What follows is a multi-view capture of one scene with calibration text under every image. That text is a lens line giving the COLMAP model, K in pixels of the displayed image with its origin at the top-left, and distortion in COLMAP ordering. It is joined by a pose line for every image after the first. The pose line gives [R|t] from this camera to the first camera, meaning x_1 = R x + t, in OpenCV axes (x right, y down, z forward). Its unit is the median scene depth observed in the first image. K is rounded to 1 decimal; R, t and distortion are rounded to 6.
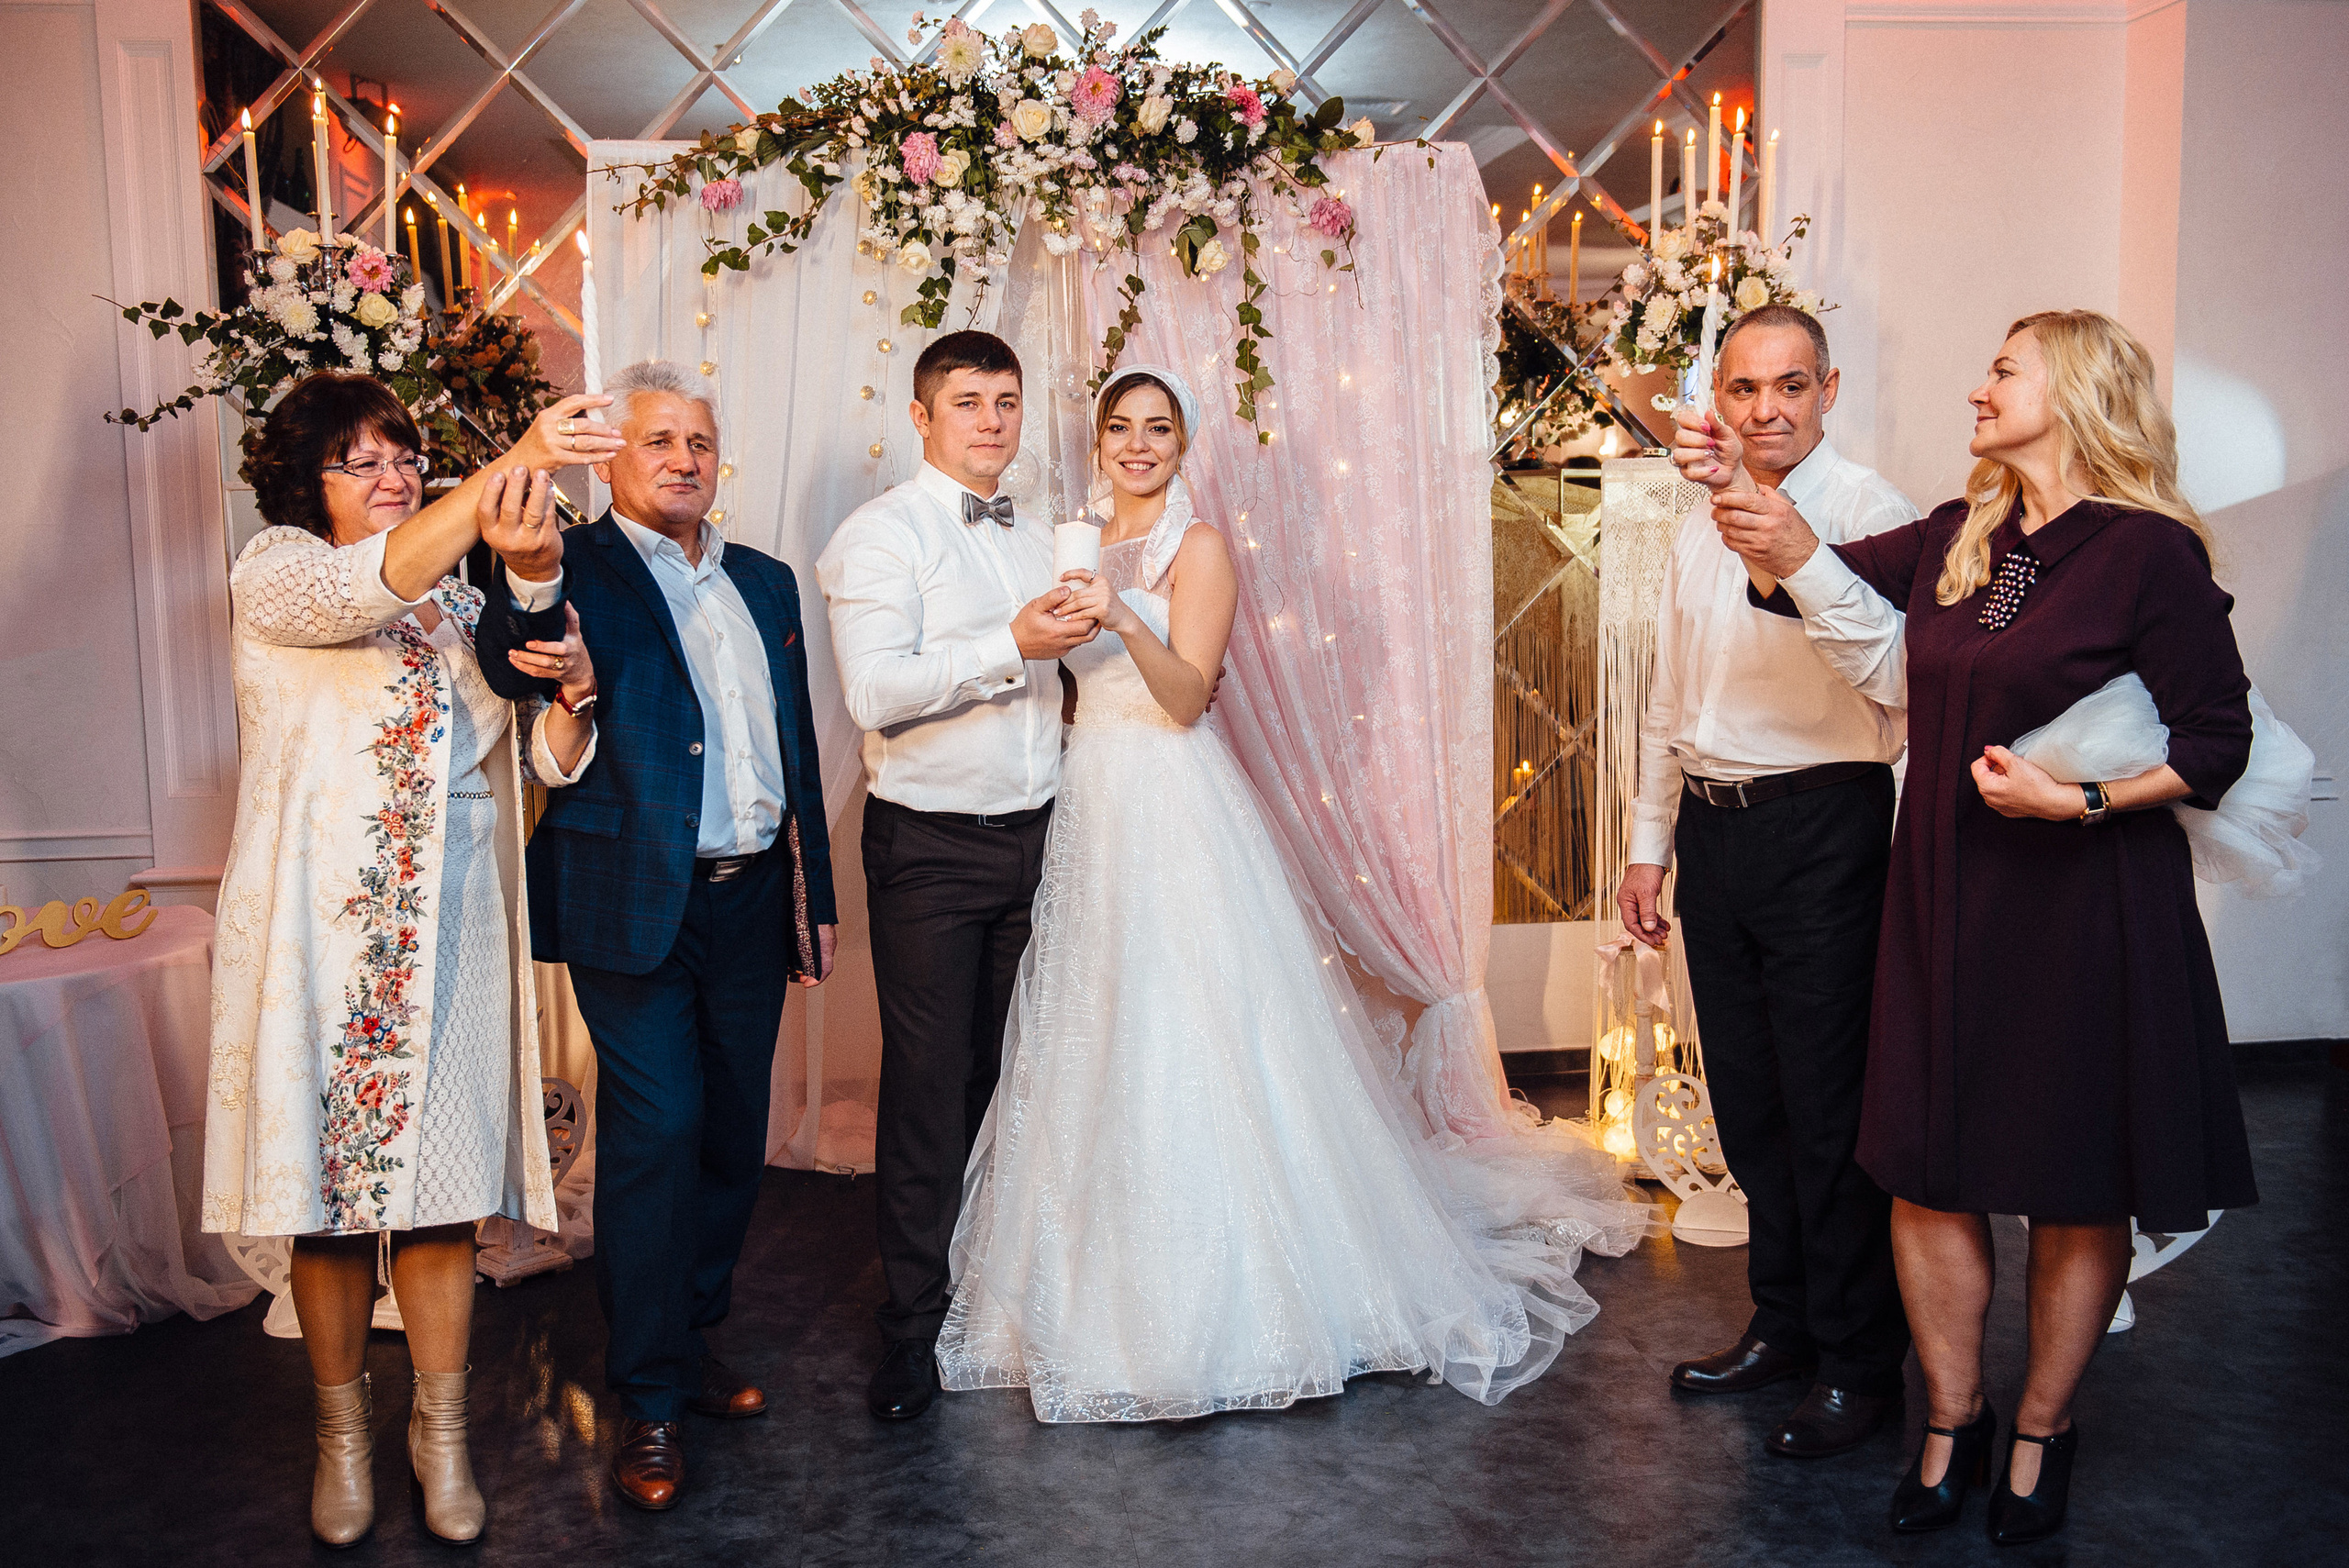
lens RADIAL K [[2215.9, 0, 1184.2], [0, 2215.9, 784.3], [0, 0, 1]] dist [0.001494, 0.000000]
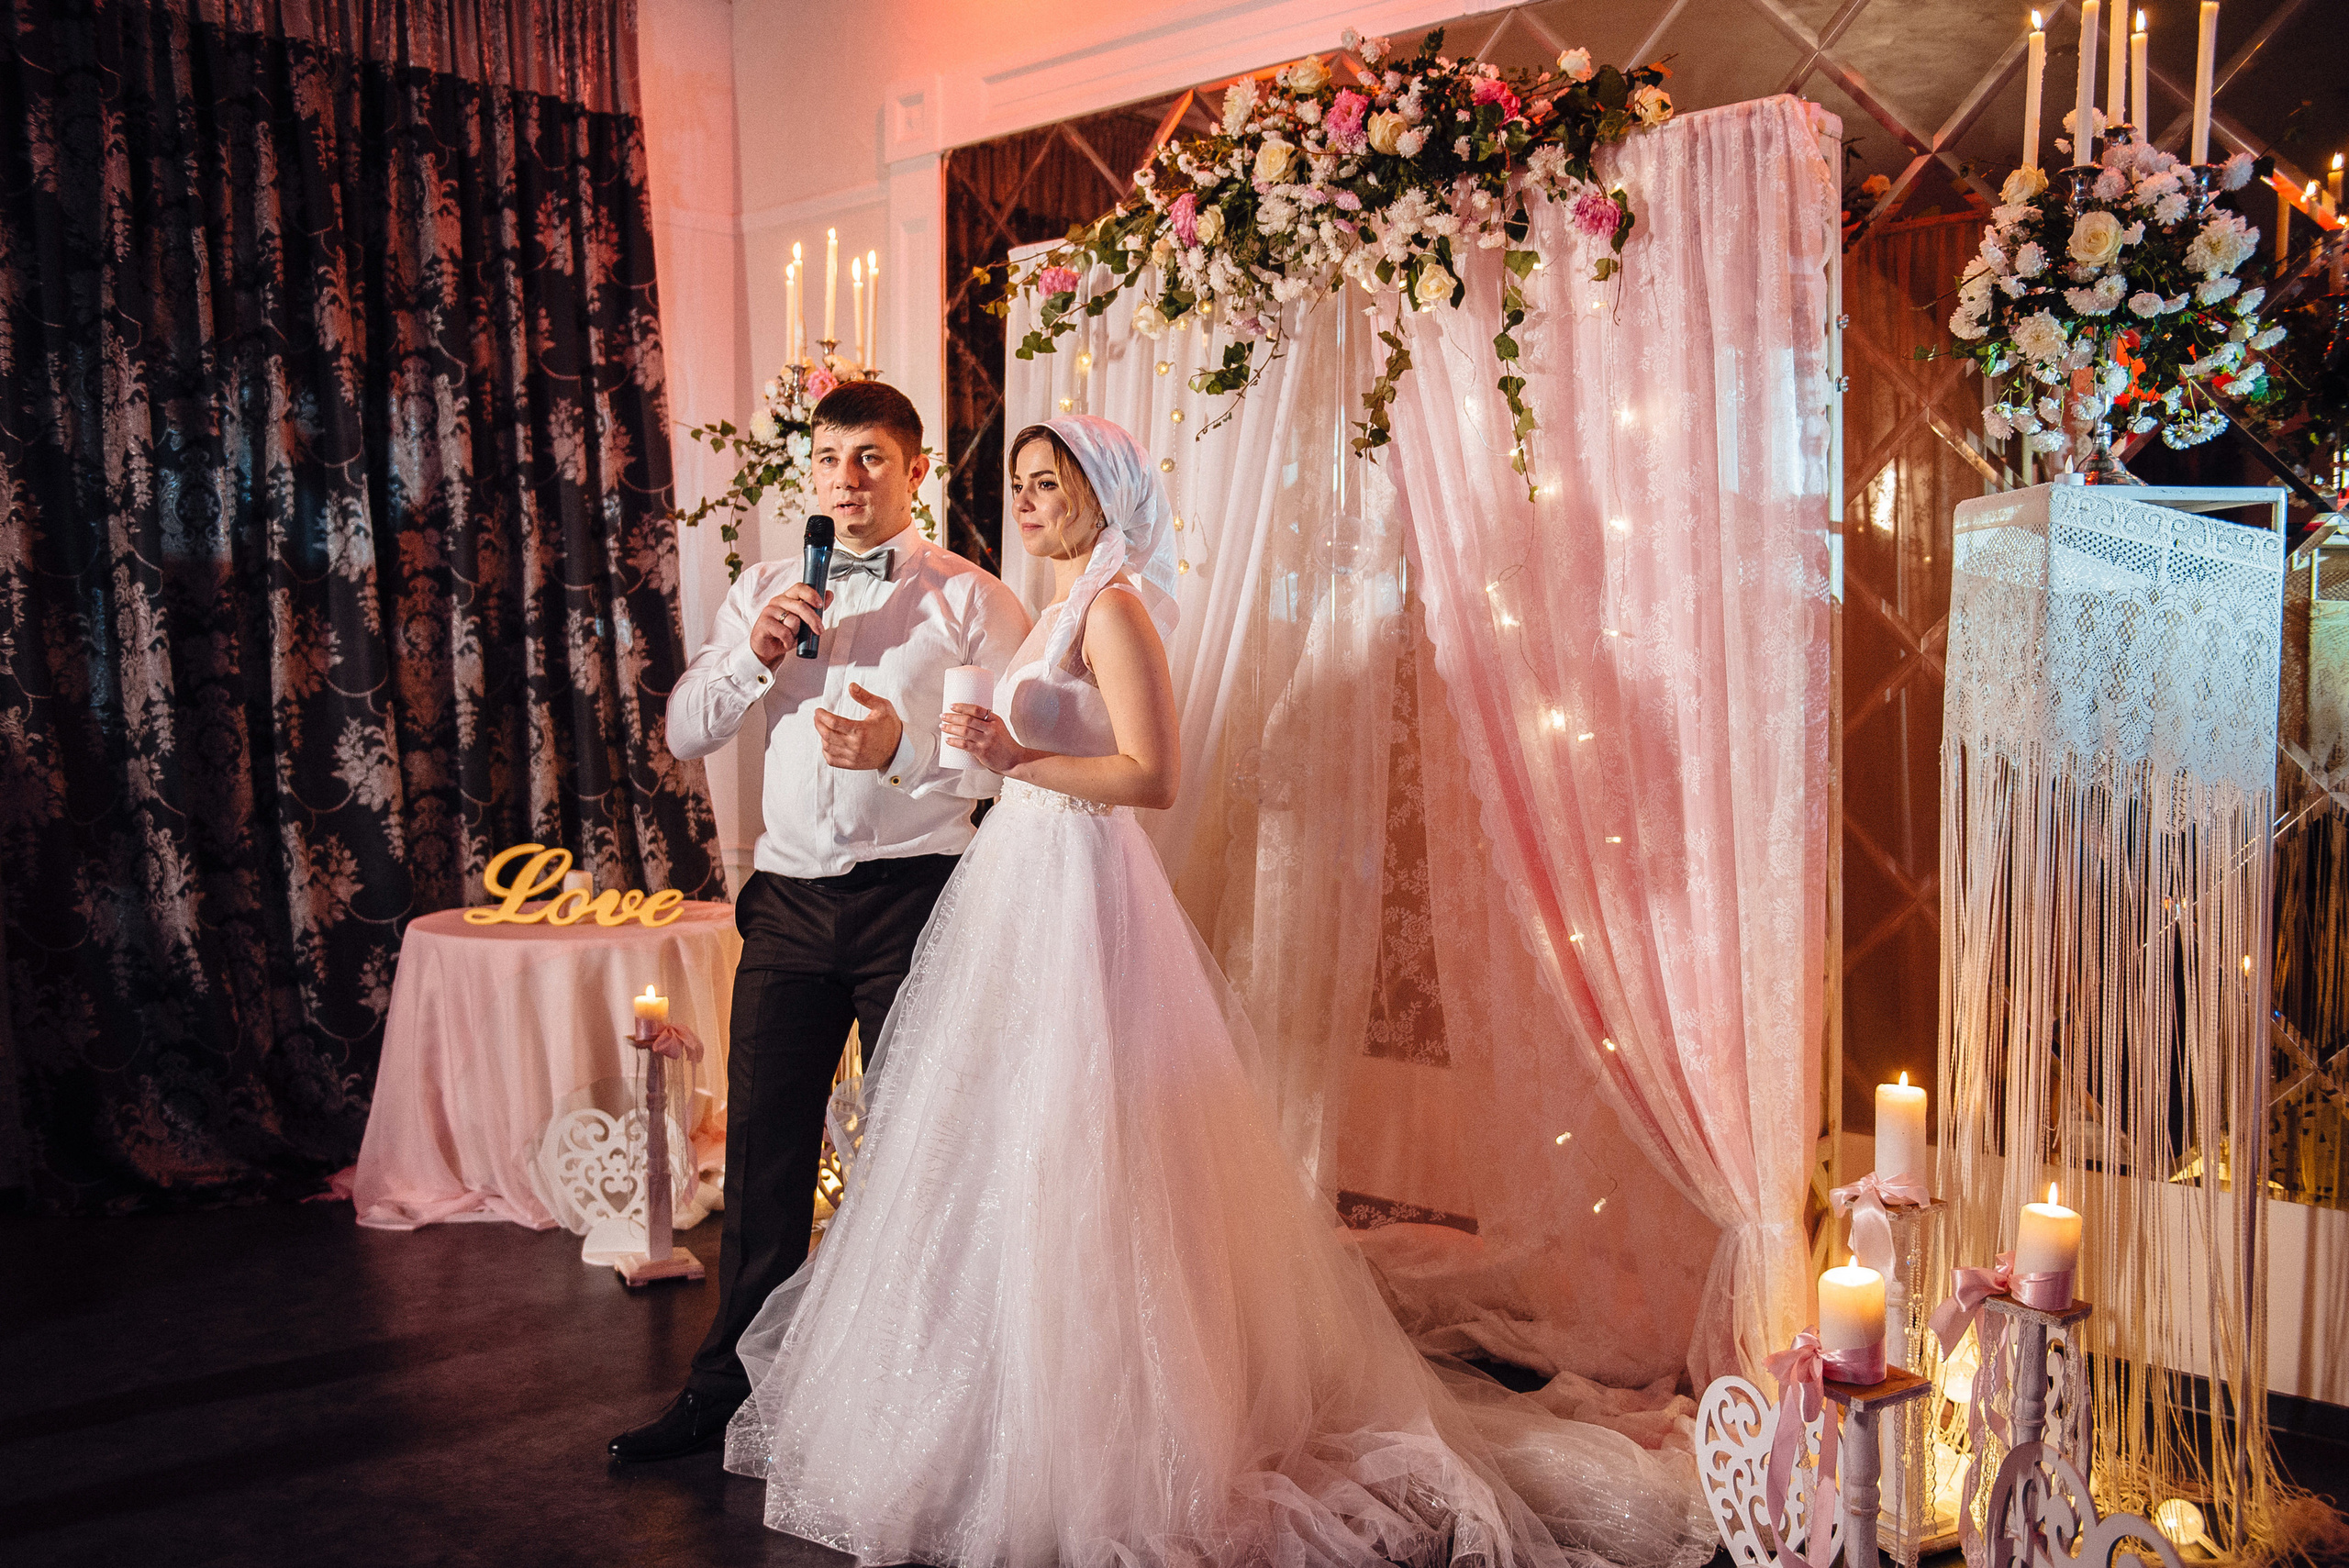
lens RADIAL K [[2055.7, 0, 1180.1], [0, 2055.7, 784.4], [0, 0, 1]] dist [-0.005170, 0.024447]
pose [[0.649083, 0.062496, -0.758146, 0.574794], [-0.095975, 0.995384, -0.000116, -0.037802], [0.754639, 0.072838, 0.652084, 0.435302]]
